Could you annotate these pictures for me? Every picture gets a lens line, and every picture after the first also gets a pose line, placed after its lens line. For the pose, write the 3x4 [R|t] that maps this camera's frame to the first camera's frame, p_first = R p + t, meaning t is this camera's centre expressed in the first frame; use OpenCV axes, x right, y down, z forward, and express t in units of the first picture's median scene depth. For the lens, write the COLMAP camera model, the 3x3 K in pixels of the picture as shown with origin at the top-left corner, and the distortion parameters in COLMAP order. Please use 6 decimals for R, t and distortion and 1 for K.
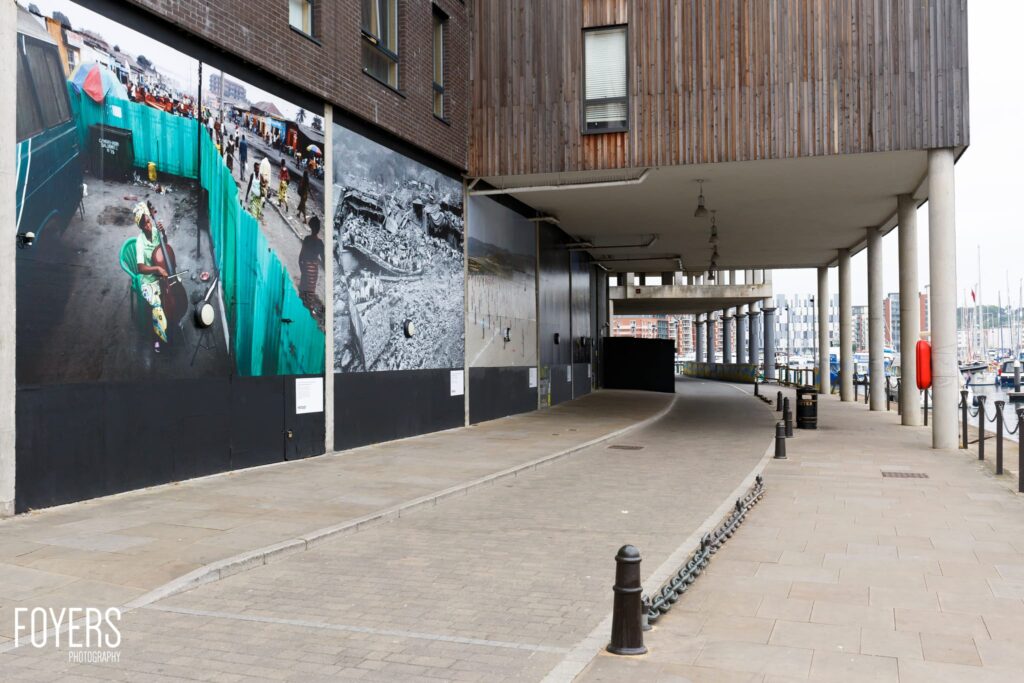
lens RADIAL K [[970.2, 0, 512.0], [0, 970.2, 341.5], [0, 0, 1]] dist [0.009758, -0.017521]
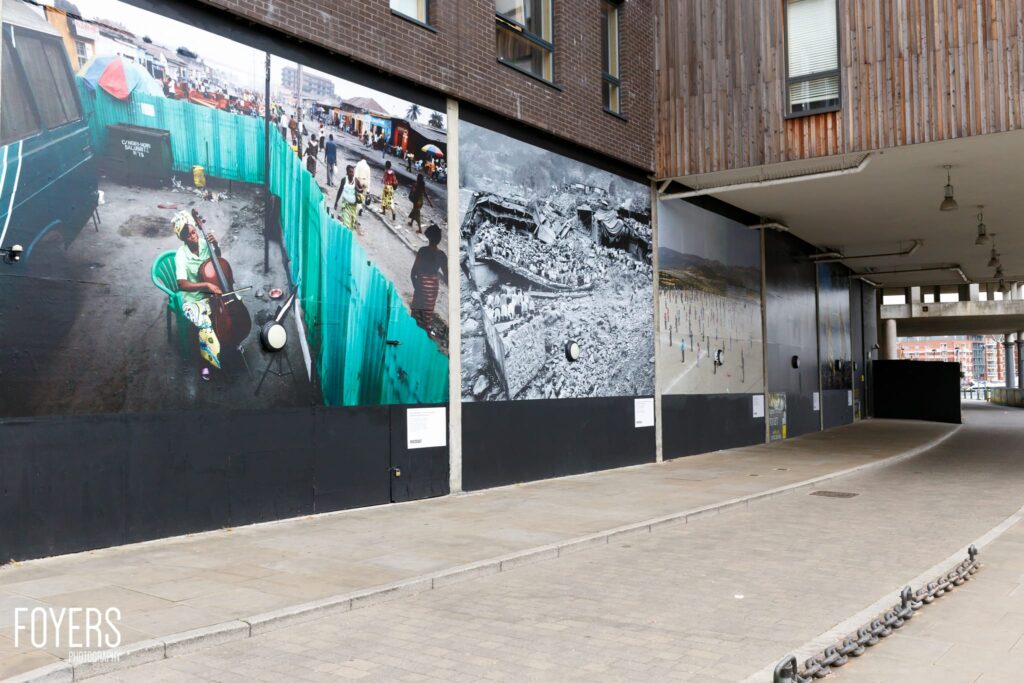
lens RADIAL K [[960.6, 0, 512.0], [0, 960.6, 341.5], [0, 0, 1]] dist [0.001758, -0.012504]
pose [[0.955943, -0.017473, -0.293033, 0.102356], [0.009389, 0.999536, -0.028971, 0.002849], [0.293403, 0.024944, 0.955663, 0.159480]]
